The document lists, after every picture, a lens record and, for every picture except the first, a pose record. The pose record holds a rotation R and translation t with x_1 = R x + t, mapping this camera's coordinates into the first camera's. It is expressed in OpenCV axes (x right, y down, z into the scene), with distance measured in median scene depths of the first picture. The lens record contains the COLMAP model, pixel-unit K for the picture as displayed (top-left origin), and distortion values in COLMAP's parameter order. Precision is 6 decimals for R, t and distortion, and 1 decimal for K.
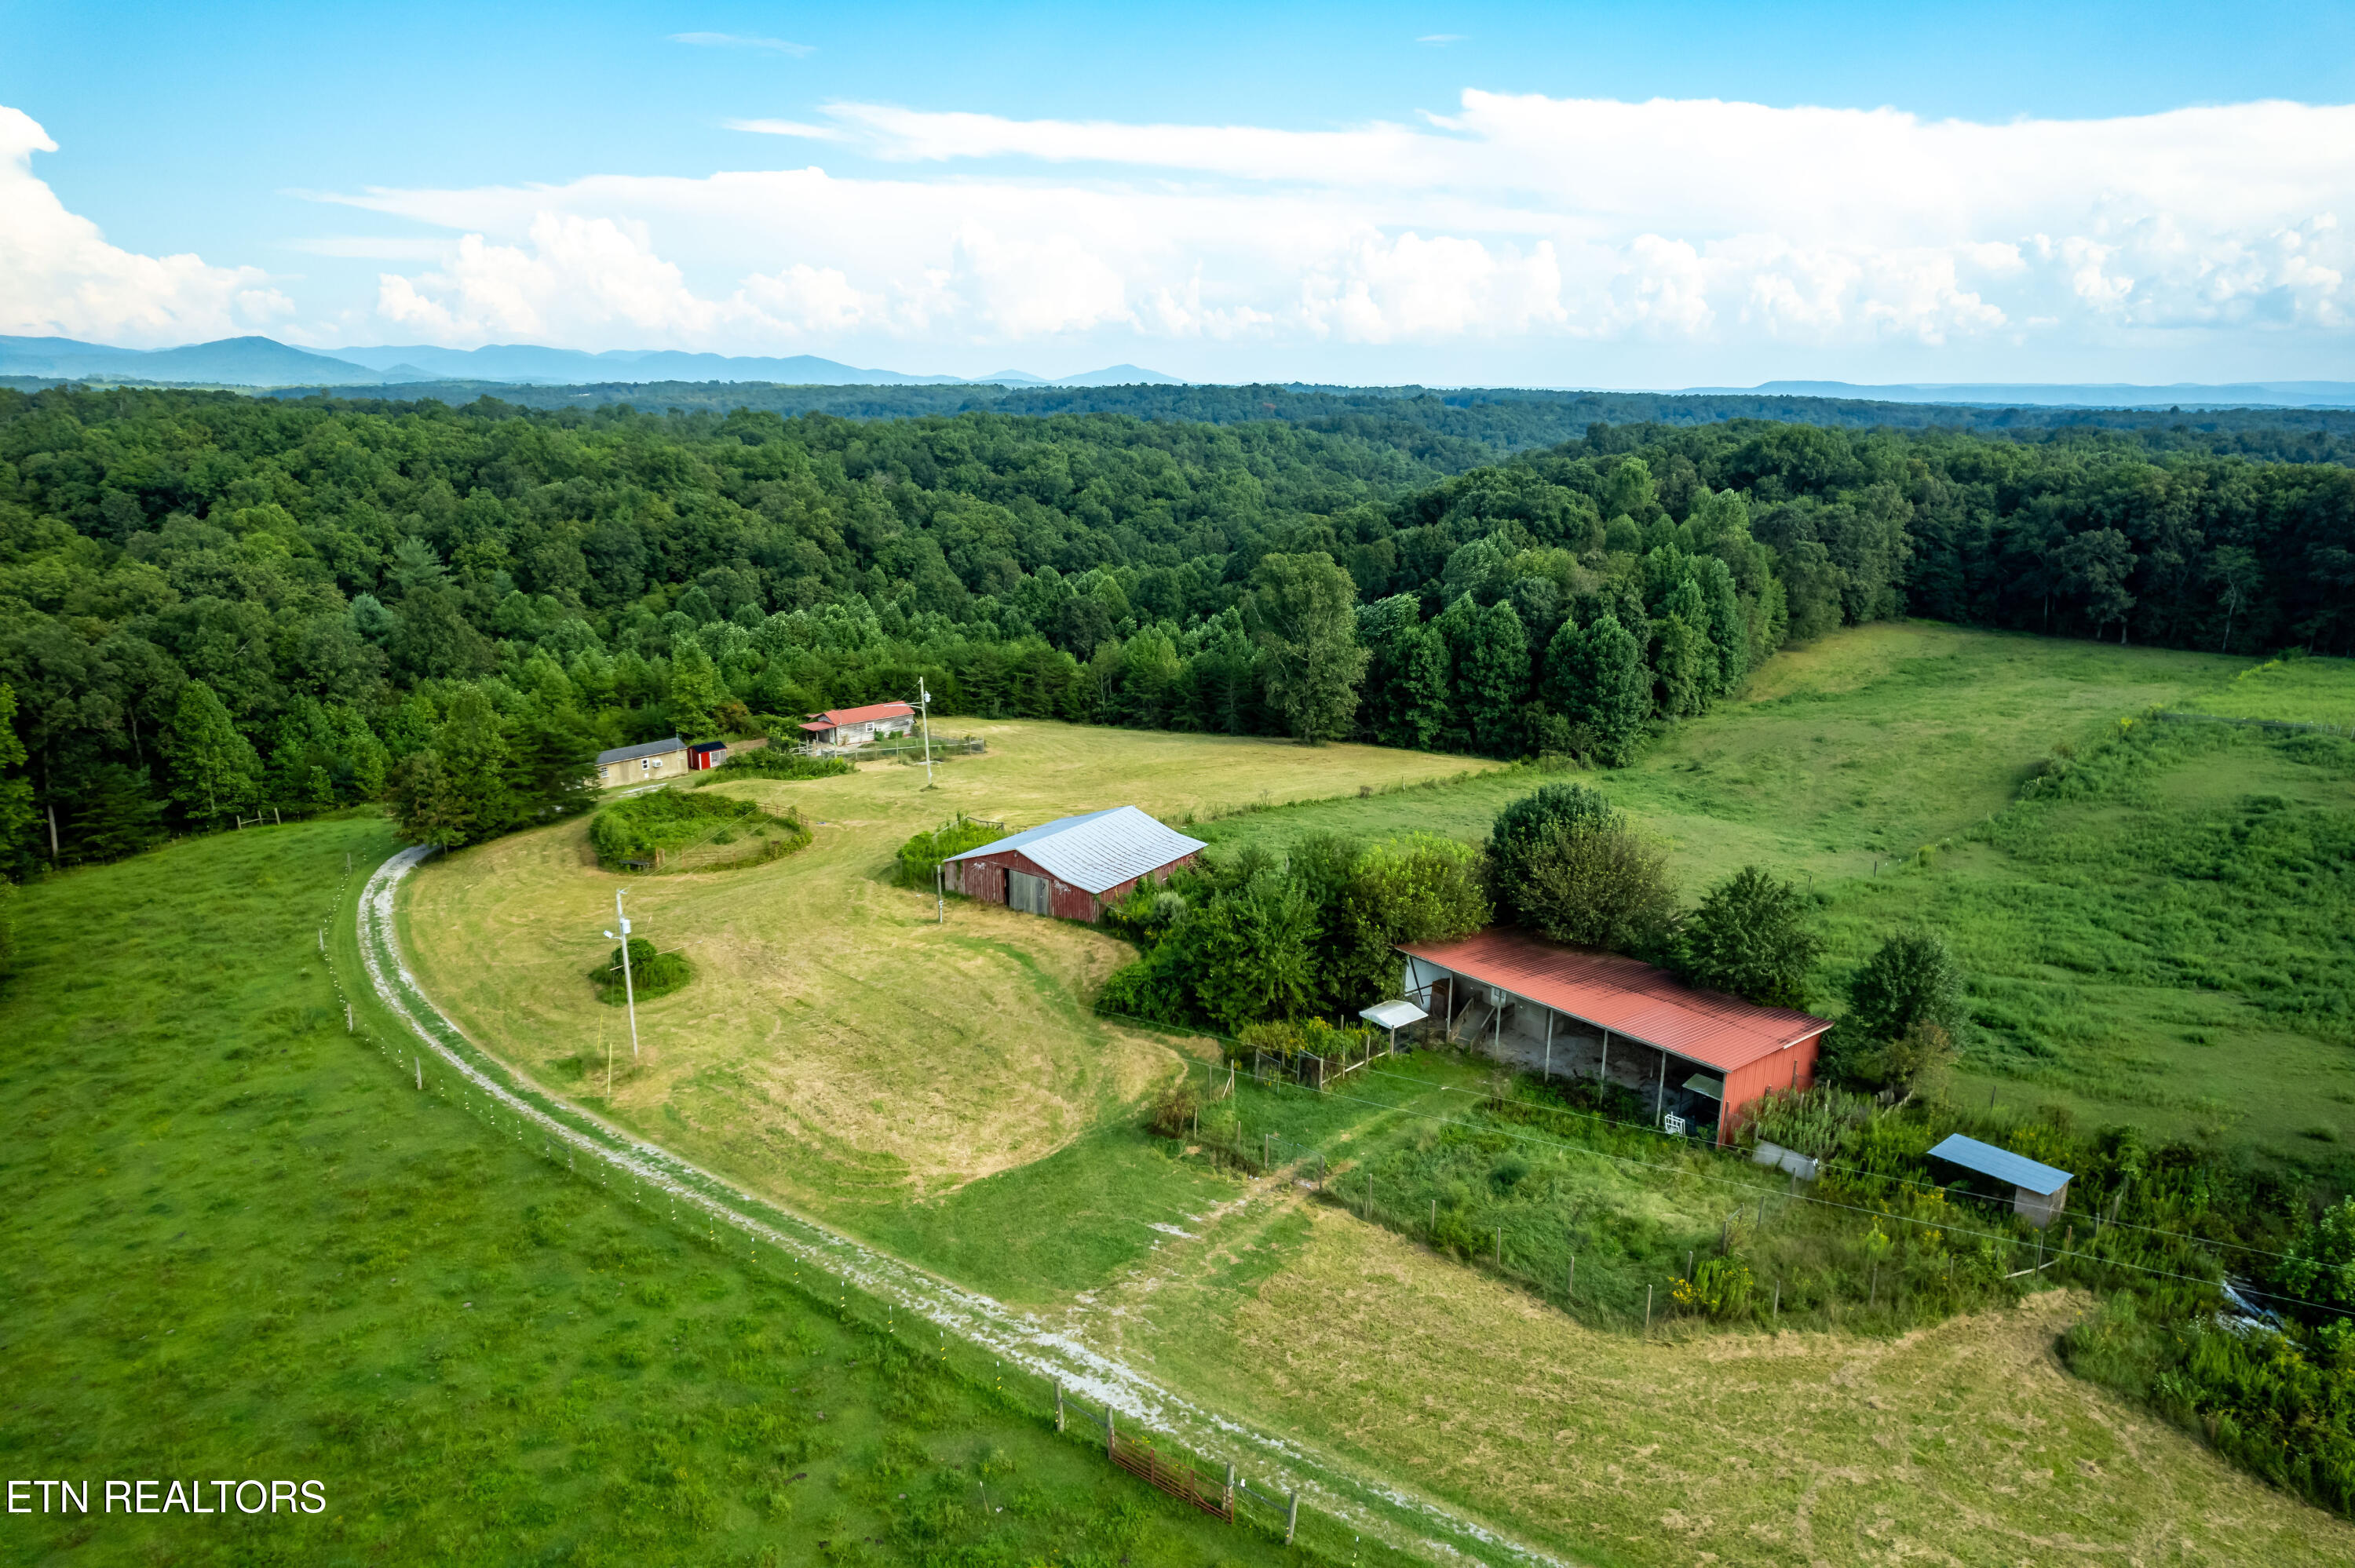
lens RADIAL K [[1514.7, 0, 1169.6], [0, 1514.7, 792.4], [0, 0, 1]] dist [-0.074044, 0.066637]
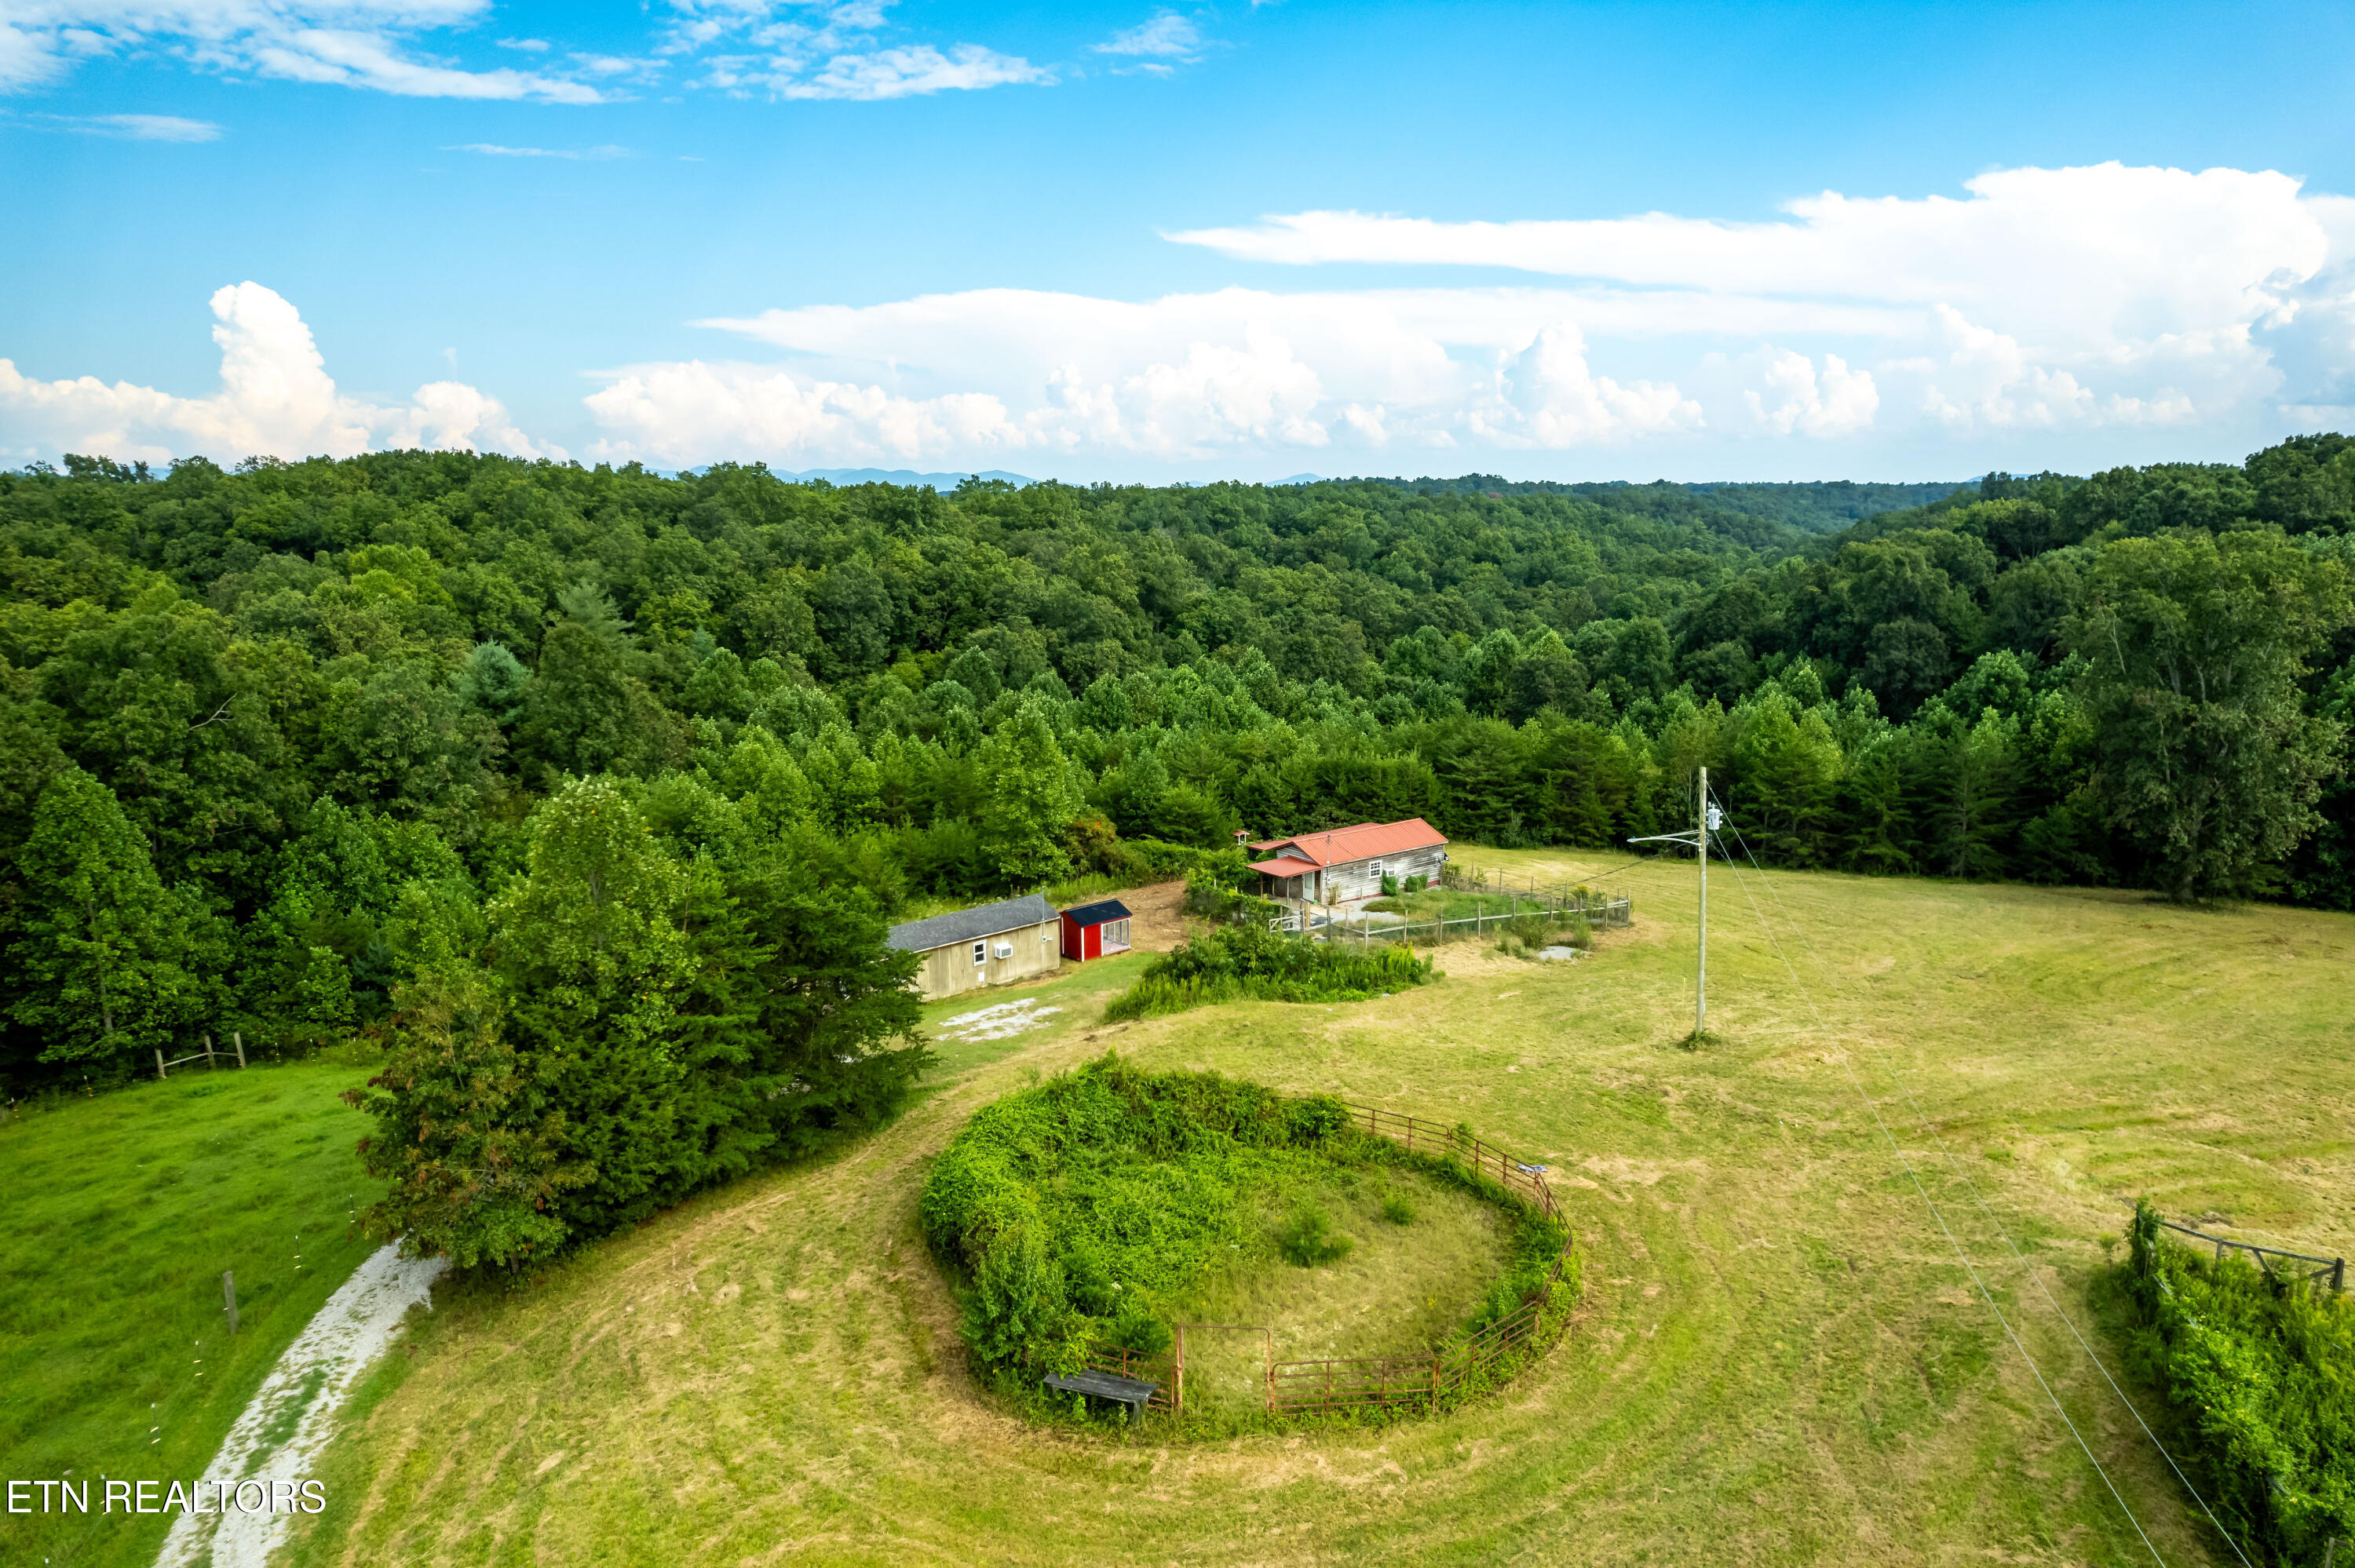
lens RADIAL K [[1514.7, 0, 1169.6], [0, 1514.7, 792.4], [0, 0, 1]] dist [-0.074044, 0.066637]
pose [[0.993029, 0.002435, -0.117848, -0.199964], [-0.010619, 0.997569, -0.068872, -0.031734], [0.117394, 0.069643, 0.990640, 0.456282]]
